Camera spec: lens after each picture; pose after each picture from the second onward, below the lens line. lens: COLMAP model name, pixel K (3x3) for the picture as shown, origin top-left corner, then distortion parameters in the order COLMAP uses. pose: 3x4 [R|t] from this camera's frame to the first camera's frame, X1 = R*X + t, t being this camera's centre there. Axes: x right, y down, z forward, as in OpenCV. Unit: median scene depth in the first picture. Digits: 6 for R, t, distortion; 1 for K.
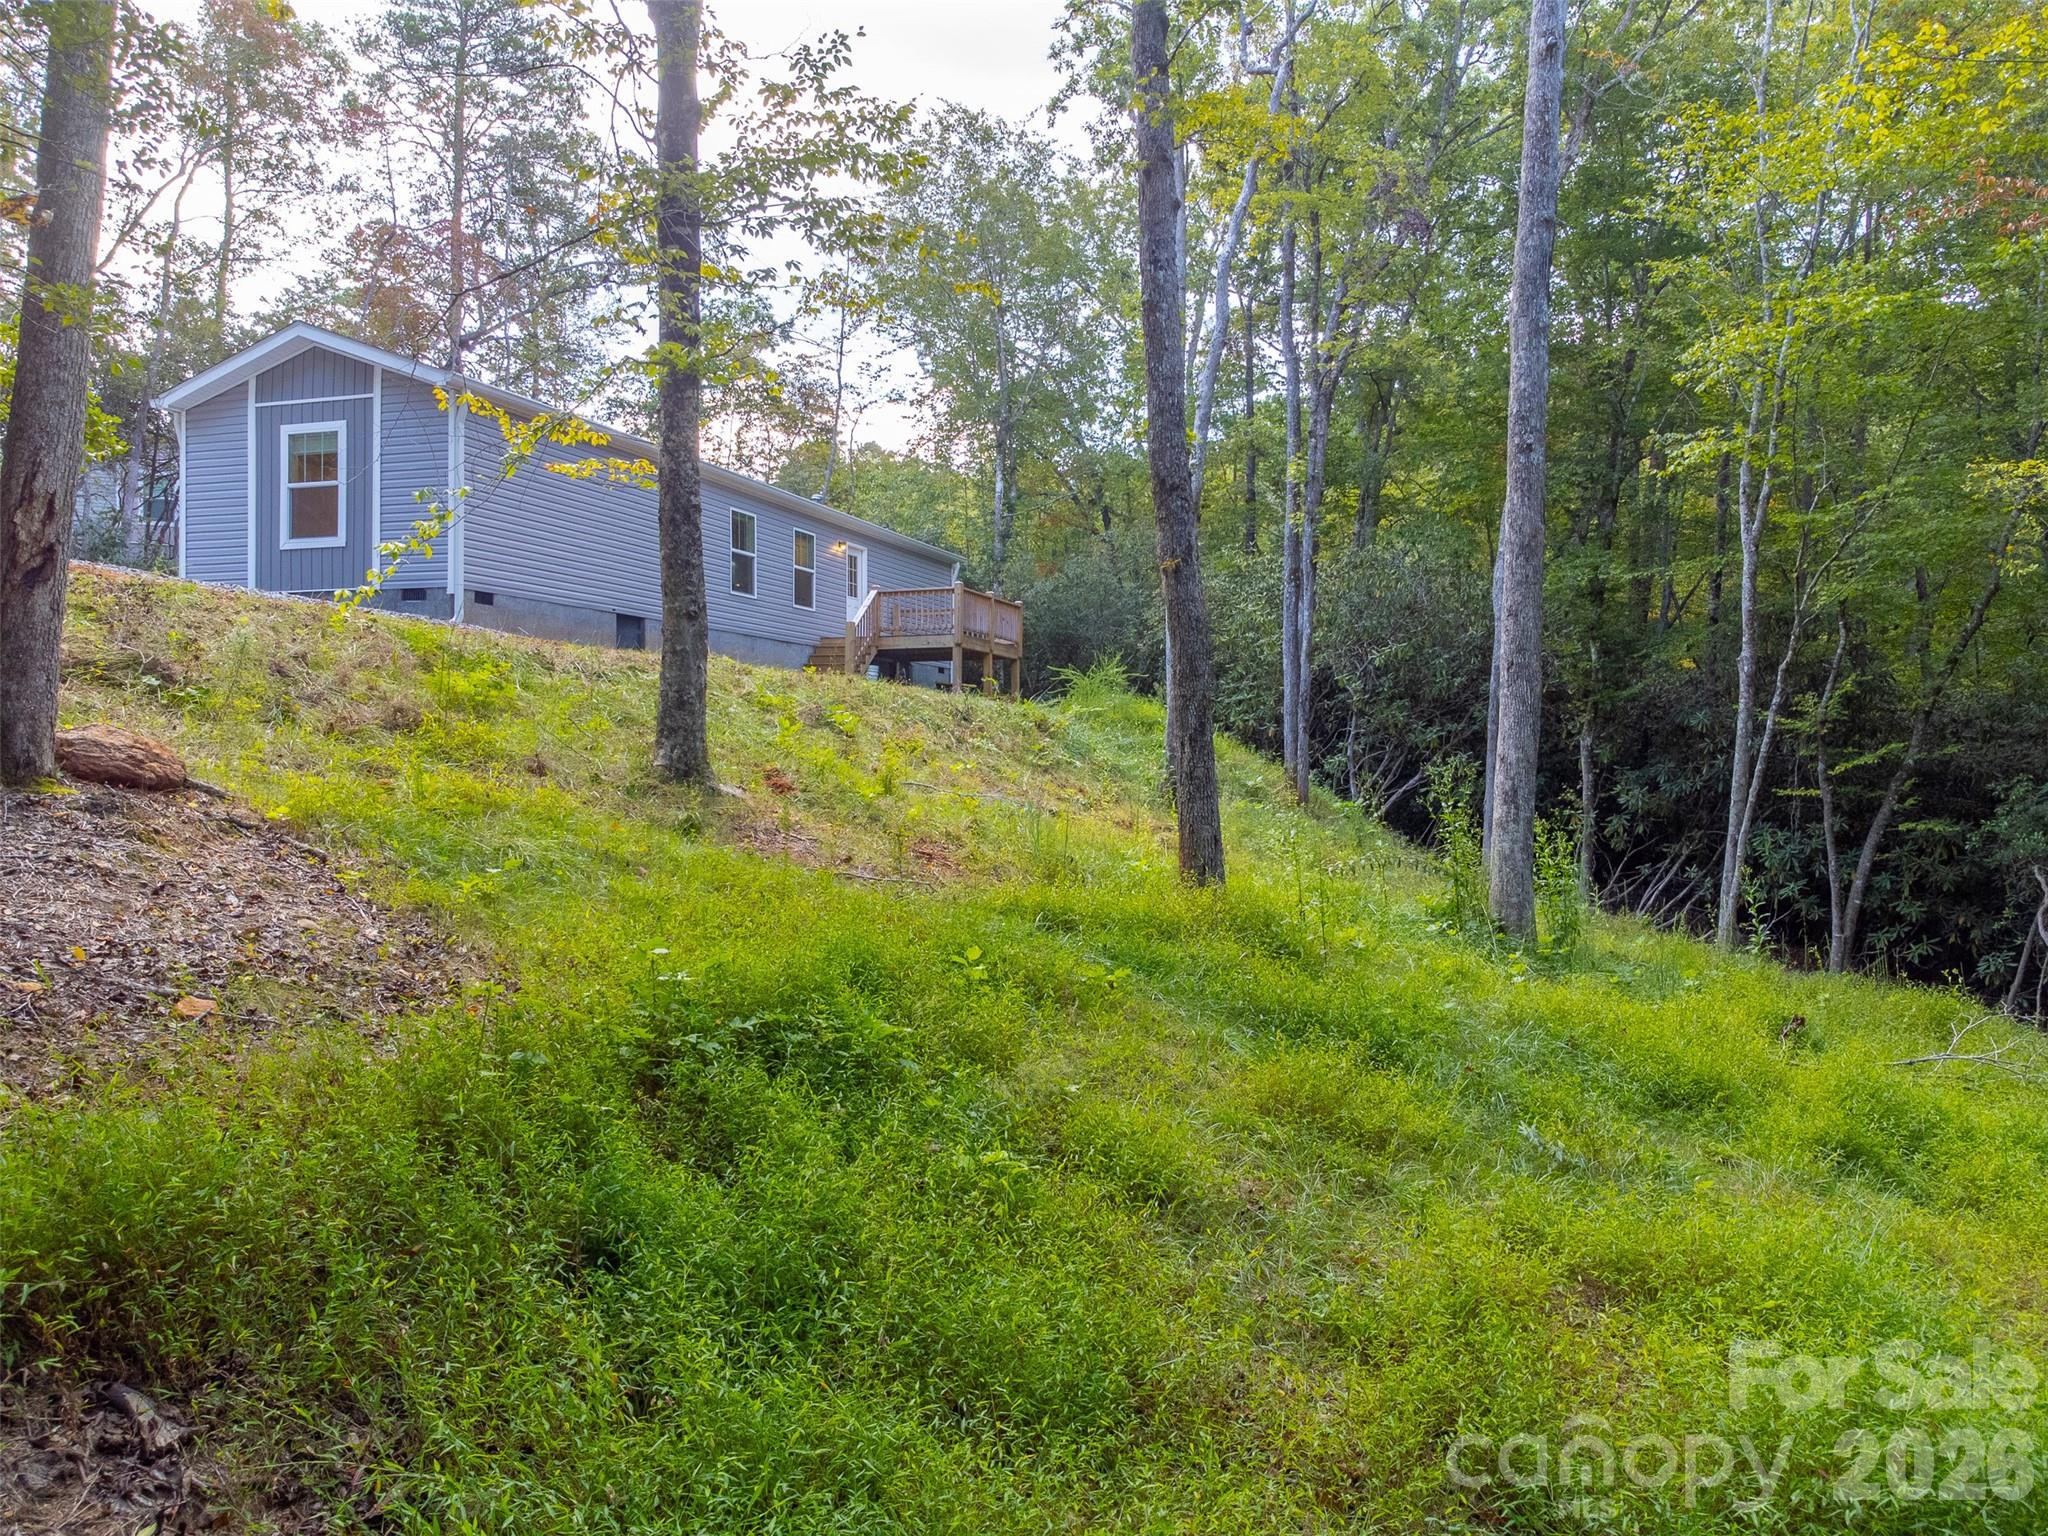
lens RADIAL K [[1539.7, 0, 1021.6], [0, 1539.7, 751.7], [0, 0, 1]] dist [0.020528, 0.002222]
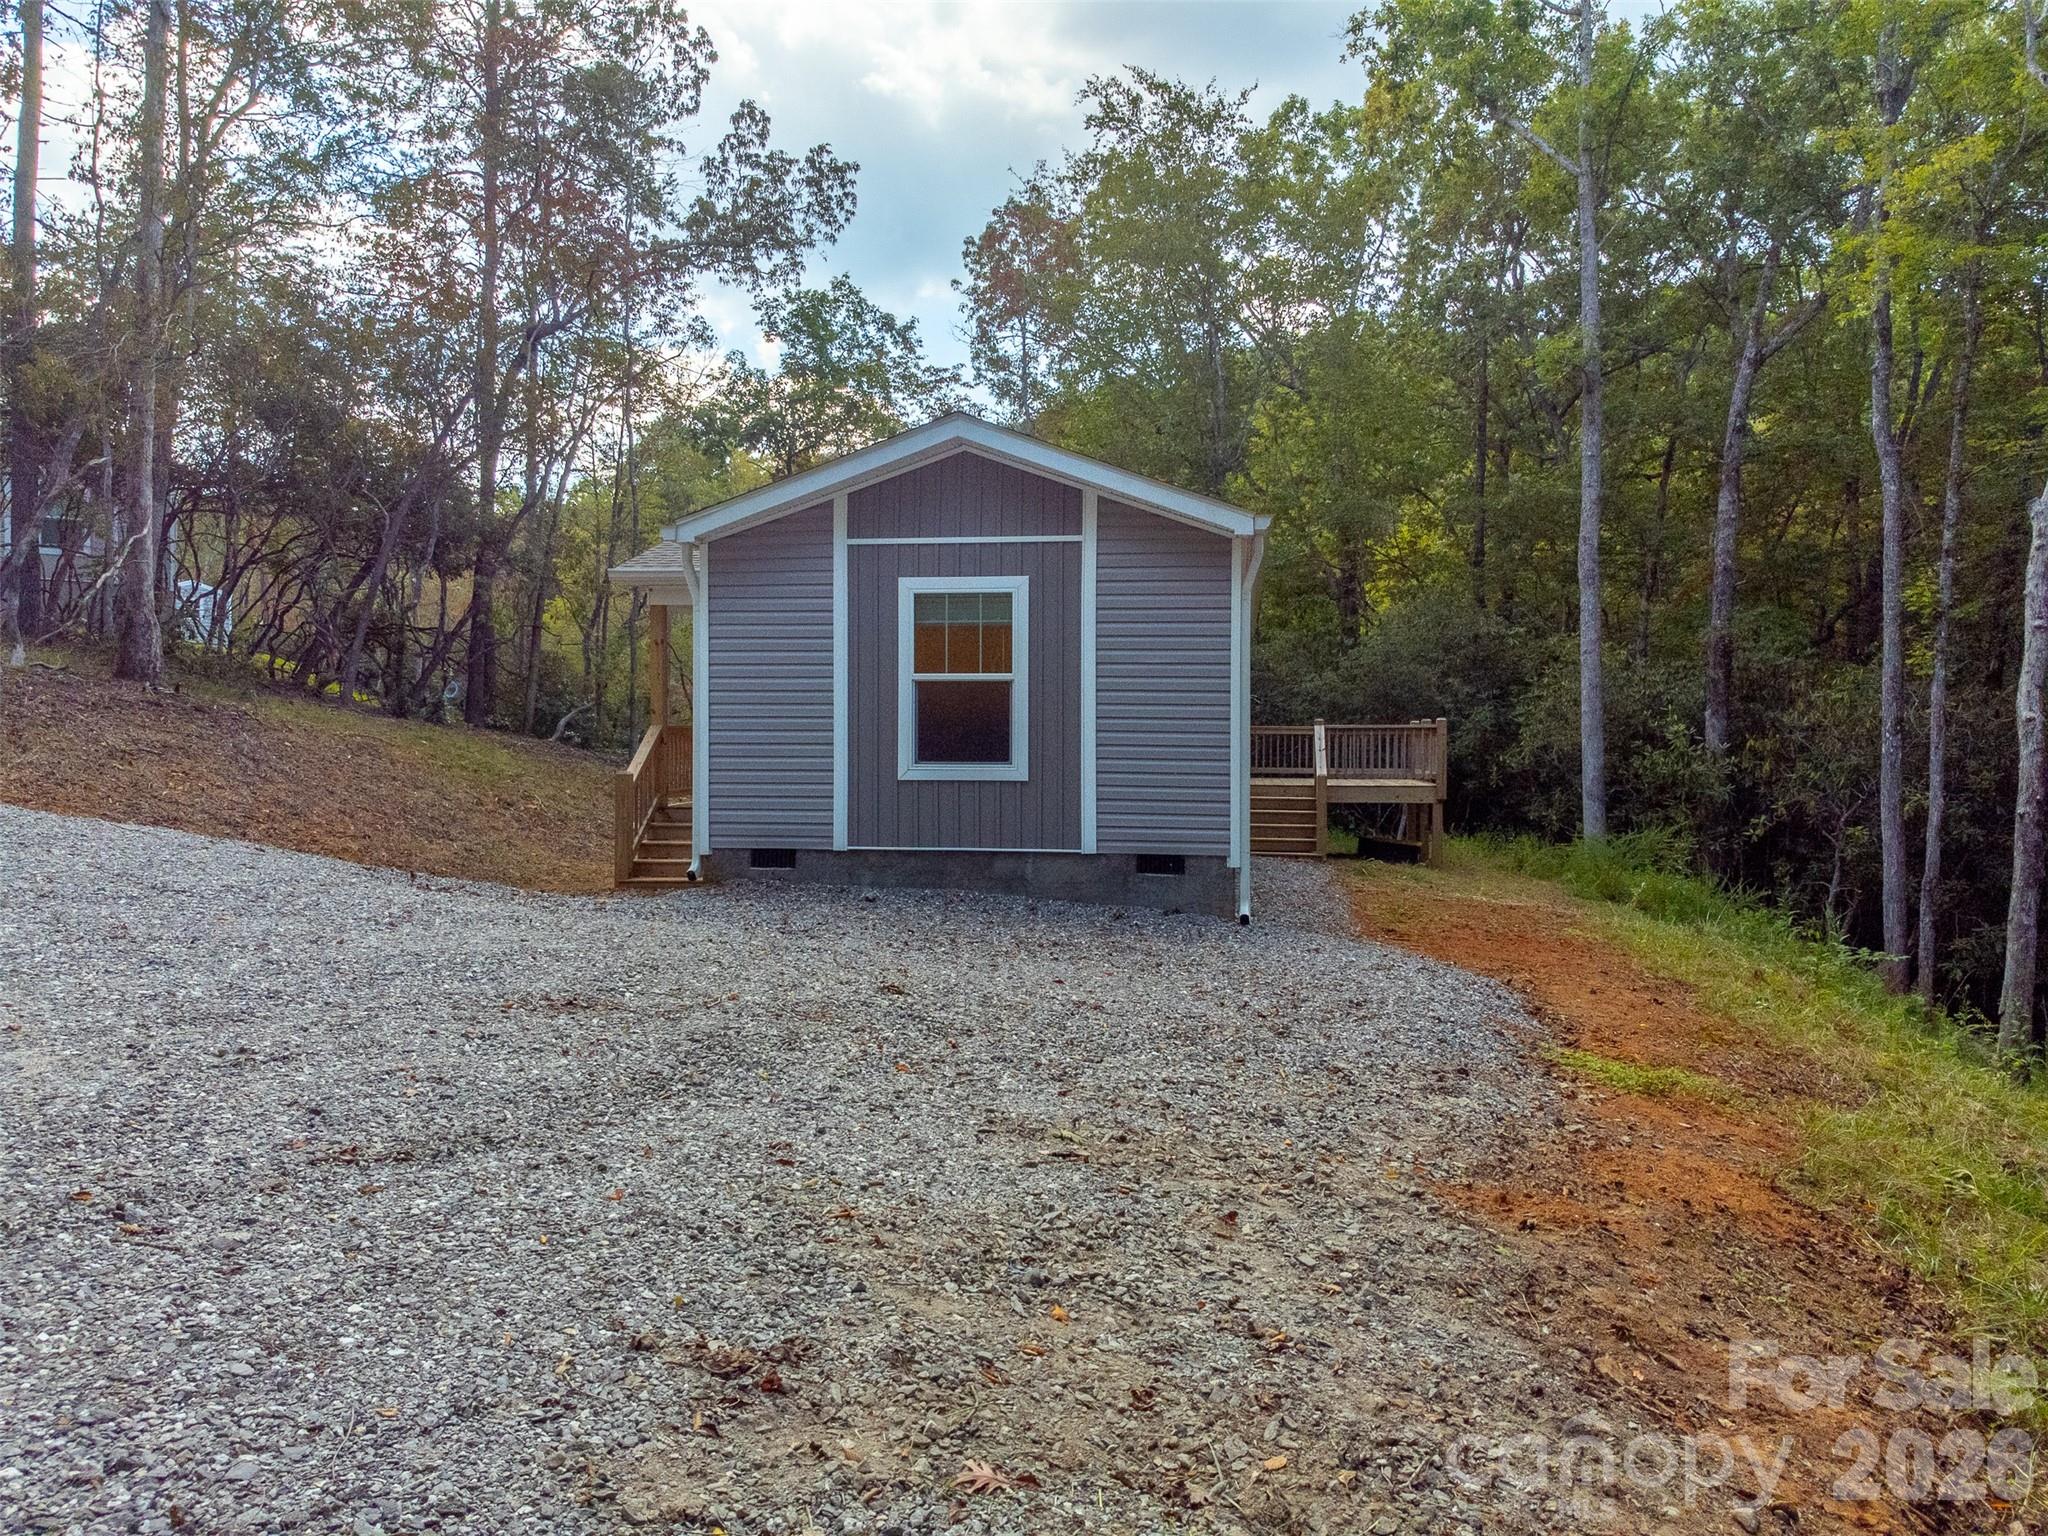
lens RADIAL K [[1539.7, 0, 1021.6], [0, 1539.7, 751.7], [0, 0, 1]] dist [0.020528, 0.002222]
pose [[0.983452, -0.005471, 0.181086, -0.537002], [0.001440, 0.999748, 0.022388, -0.154267], [-0.181163, -0.021757, 0.983212, 0.387251]]
